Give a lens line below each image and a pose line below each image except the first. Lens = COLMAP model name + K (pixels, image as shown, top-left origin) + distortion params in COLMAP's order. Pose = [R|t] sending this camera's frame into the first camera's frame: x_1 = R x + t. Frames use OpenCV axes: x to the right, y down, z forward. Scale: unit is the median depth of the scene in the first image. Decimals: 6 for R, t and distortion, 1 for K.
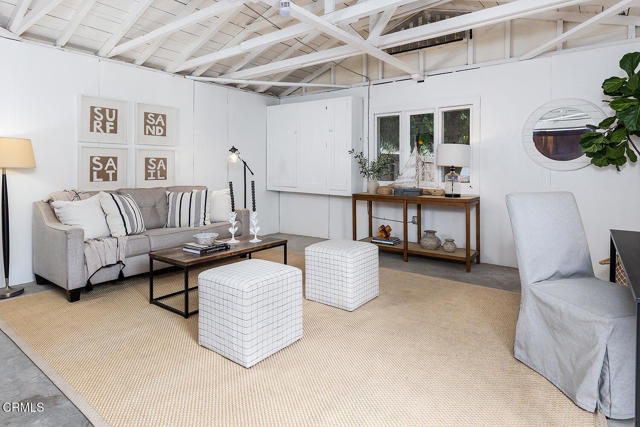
lens RADIAL K [[358.8, 0, 319.9], [0, 358.8, 166.6], [0, 0, 1]] dist [-0.002069, -0.000574]
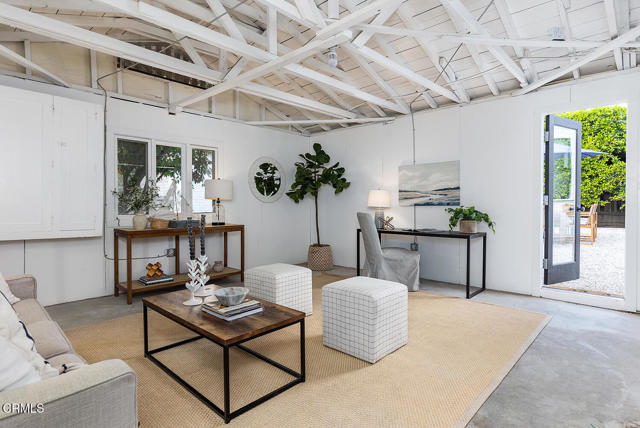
lens RADIAL K [[348.7, 0, 319.2], [0, 348.7, 204.4], [0, 0, 1]] dist [0.002564, 0.000342]
pose [[0.108328, -0.001643, 0.994114, -0.638570], [-0.008435, 0.999961, 0.002571, 0.010214], [-0.994079, -0.008664, 0.108310, 0.484948]]
